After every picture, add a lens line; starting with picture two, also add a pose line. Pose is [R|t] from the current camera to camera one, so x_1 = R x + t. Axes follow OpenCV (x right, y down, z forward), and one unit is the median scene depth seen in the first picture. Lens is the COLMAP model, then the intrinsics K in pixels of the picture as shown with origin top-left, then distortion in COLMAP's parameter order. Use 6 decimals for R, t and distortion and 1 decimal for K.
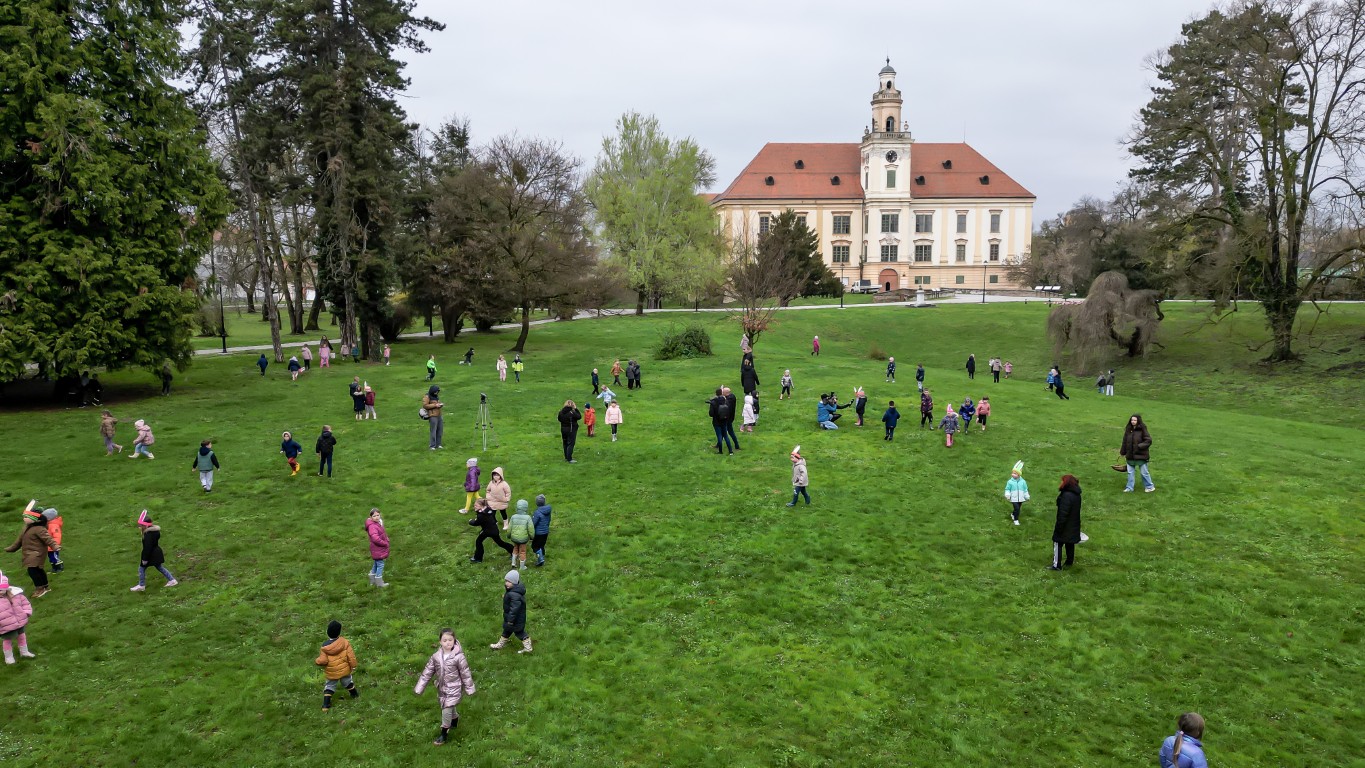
lens RADIAL K [[941.3, 0, 678.2], [0, 941.3, 378.9], [0, 0, 1]] dist [0.075444, -0.070312]
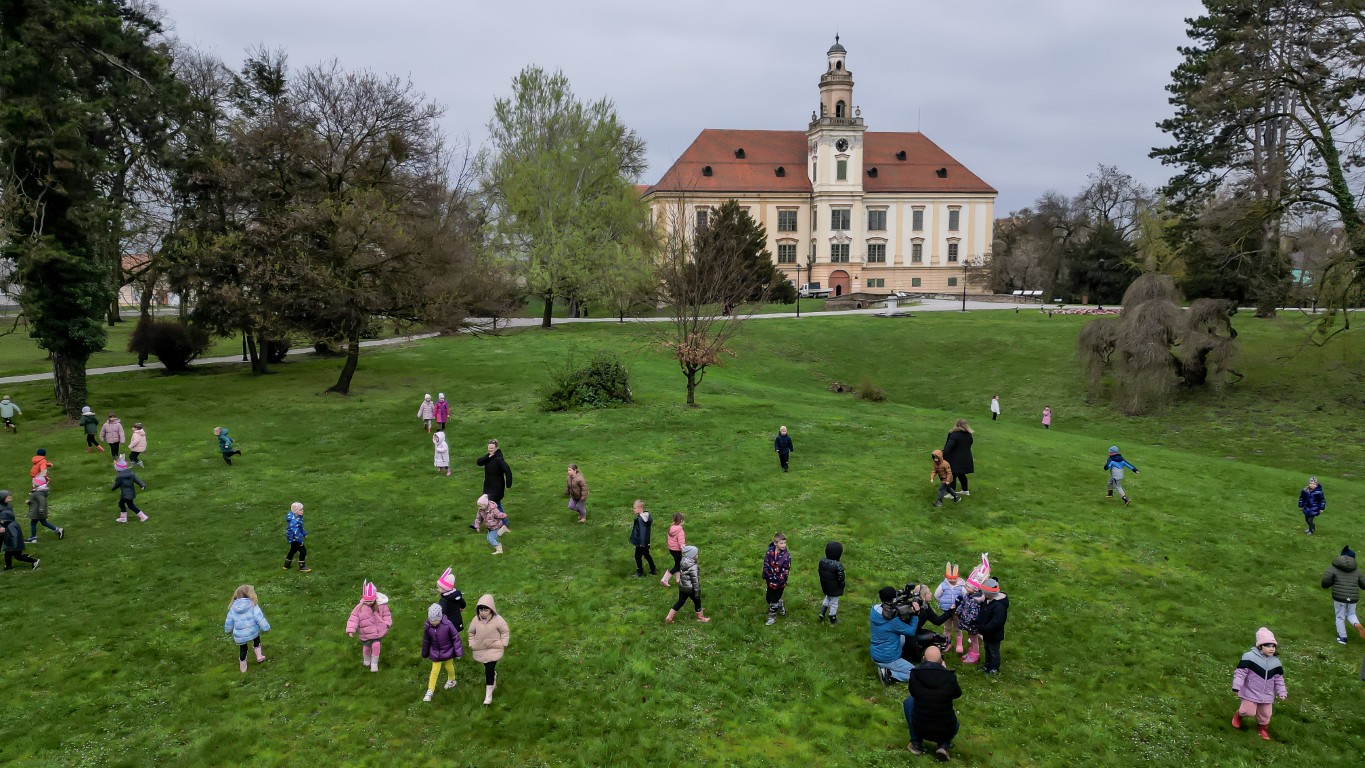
lens RADIAL K [[941.3, 0, 674.4], [0, 941.3, 382.1], [0, 0, 1]] dist [0.075444, -0.070312]
pose [[0.997937, -0.005772, 0.063943, 0.007934], [0.005637, 0.999981, 0.002285, -0.013146], [-0.063955, -0.001920, 0.997951, 0.114122]]
